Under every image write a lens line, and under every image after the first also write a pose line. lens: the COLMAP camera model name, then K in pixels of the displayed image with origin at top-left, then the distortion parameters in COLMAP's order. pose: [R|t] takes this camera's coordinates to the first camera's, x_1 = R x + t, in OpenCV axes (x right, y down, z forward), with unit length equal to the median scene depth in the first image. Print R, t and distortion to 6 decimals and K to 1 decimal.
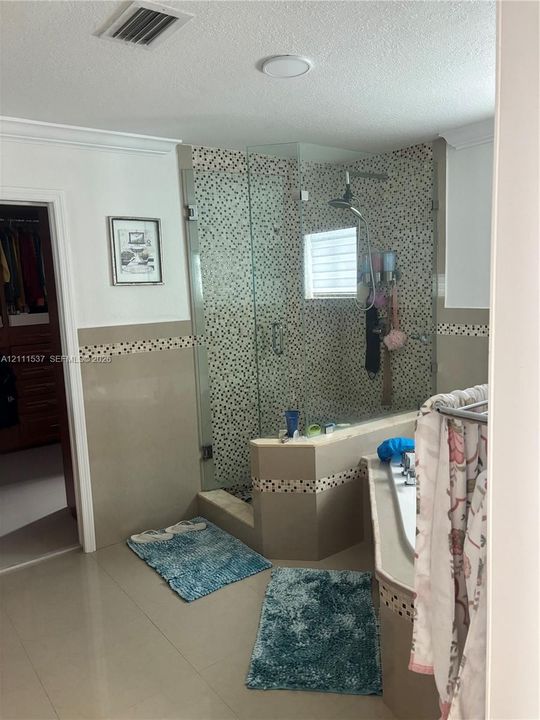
lens RADIAL K [[547.6, 0, 270.0], [0, 547.6, 360.0], [0, 0, 1]] dist [0.045907, -0.038215]
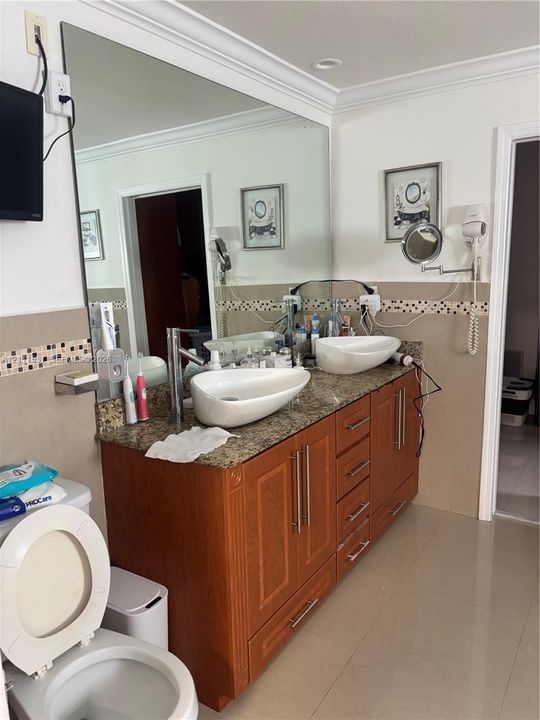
lens RADIAL K [[547.6, 0, 270.0], [0, 547.6, 360.0], [0, 0, 1]] dist [0.045907, -0.038215]
pose [[0.336791, 0.198340, -0.920453, 0.604834], [-0.087904, 0.979916, 0.178989, -0.087171], [0.937467, 0.020630, 0.347462, 0.473046]]
